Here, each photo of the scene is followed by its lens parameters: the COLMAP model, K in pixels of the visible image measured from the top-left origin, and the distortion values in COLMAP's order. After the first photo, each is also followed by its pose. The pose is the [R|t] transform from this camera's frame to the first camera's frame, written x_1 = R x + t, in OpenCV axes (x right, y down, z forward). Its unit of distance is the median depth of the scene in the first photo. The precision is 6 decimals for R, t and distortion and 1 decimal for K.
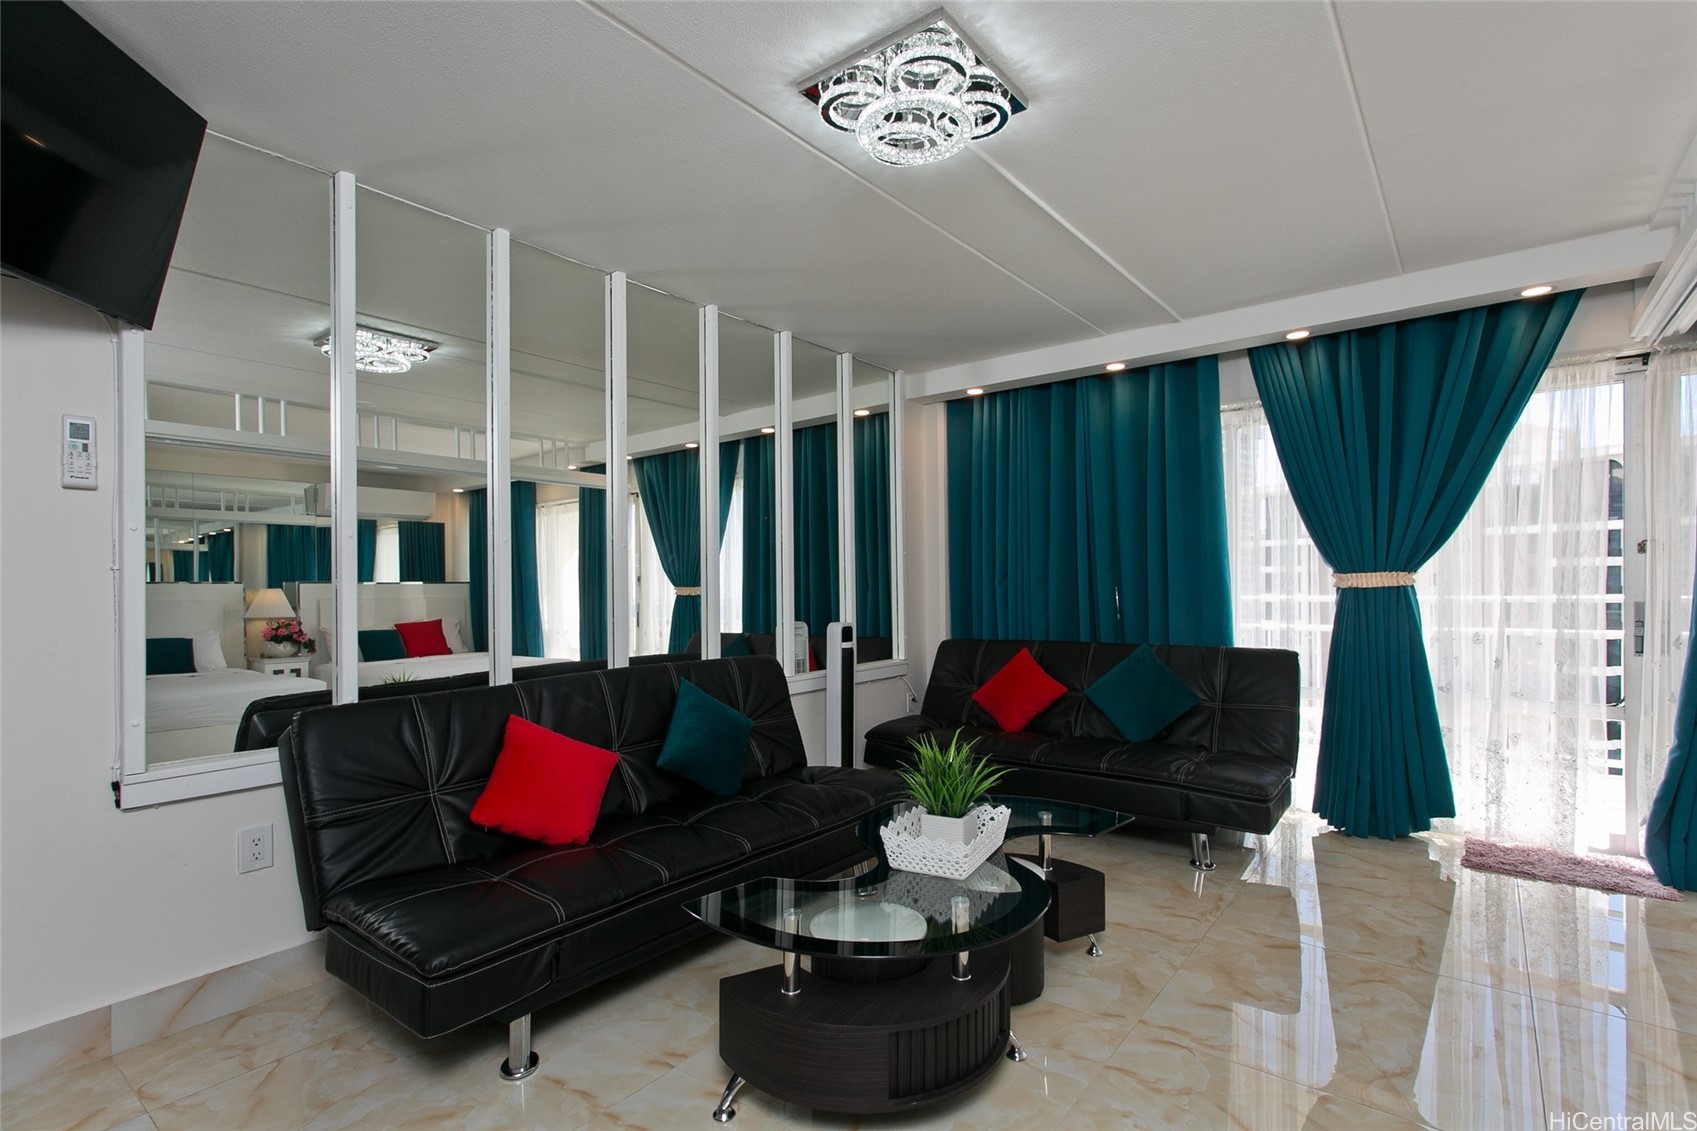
lens RADIAL K [[806.8, 0, 867.5], [0, 806.8, 576.6], [0, 0, 1]] dist [0.002576, 0.000470]
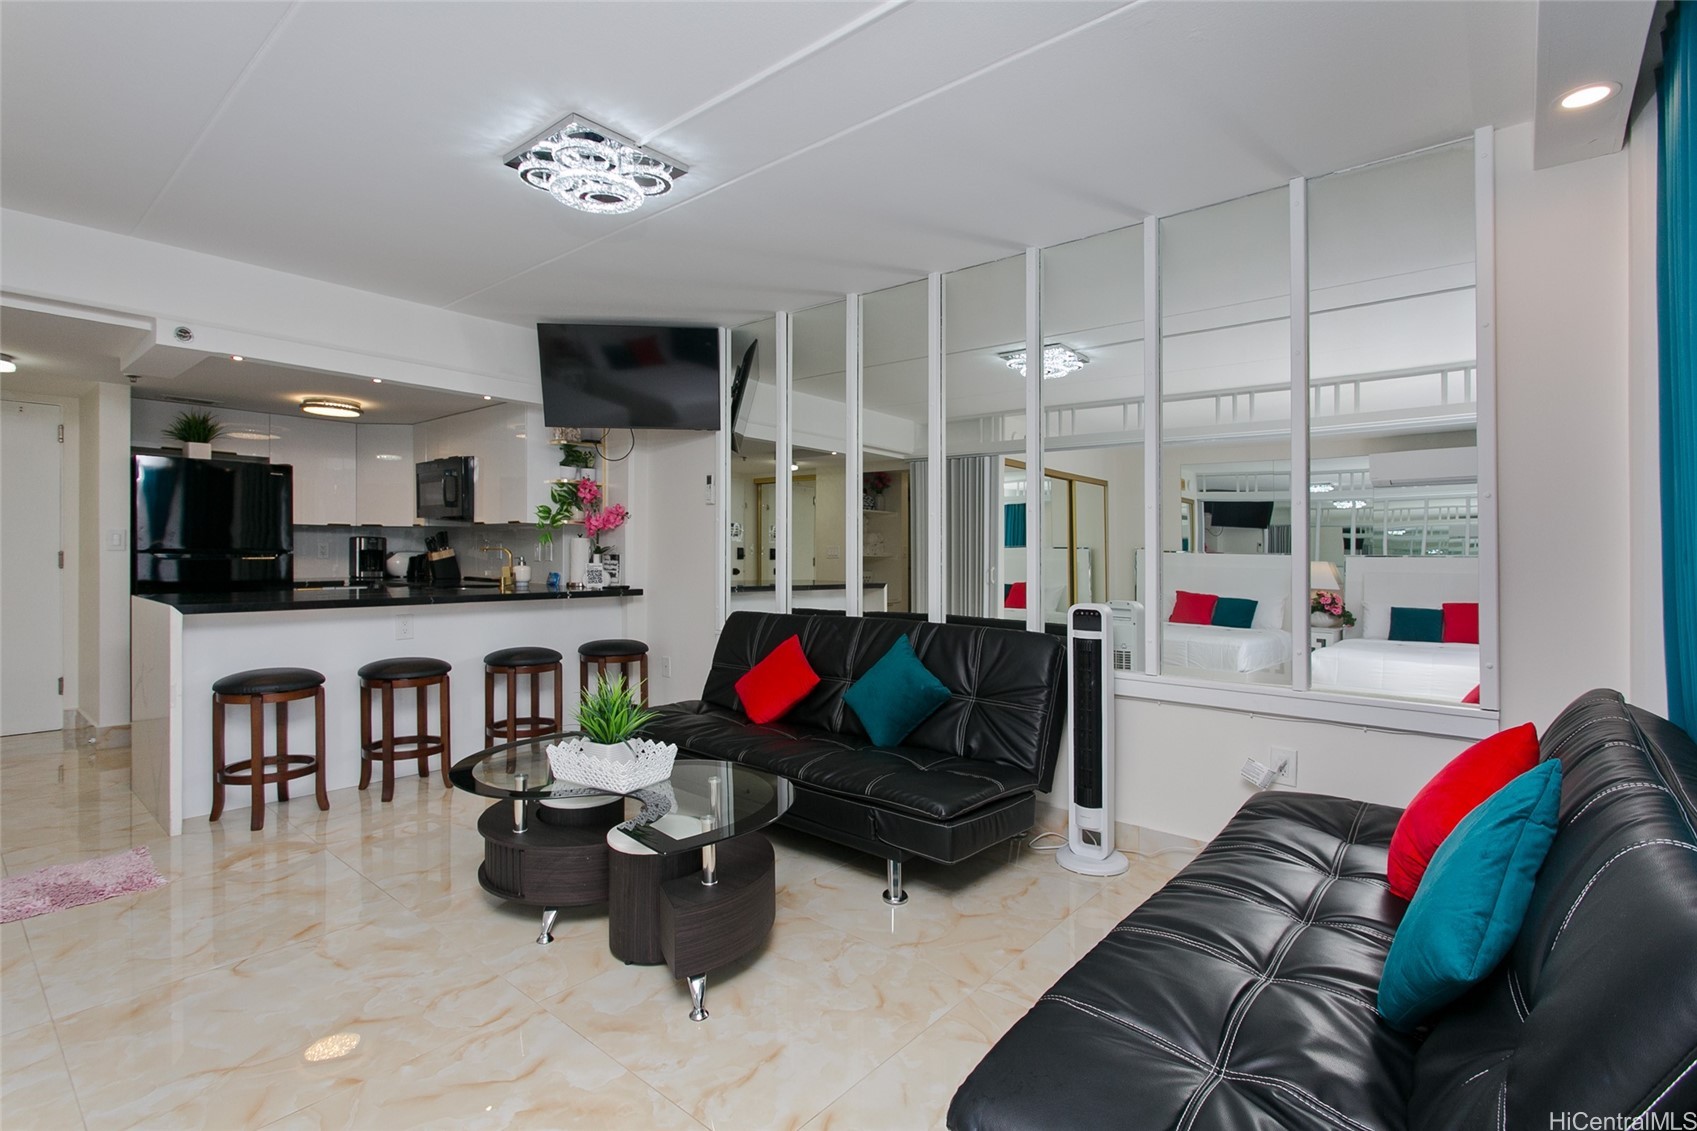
lens RADIAL K [[806.8, 0, 847.1], [0, 806.8, 560.7], [0, 0, 1]] dist [0.002576, 0.000470]
pose [[-0.062010, 0.019596, -0.997883, 0.396342], [-0.011955, 0.999721, 0.020375, 0.001503], [0.998004, 0.013194, -0.061759, 0.447363]]
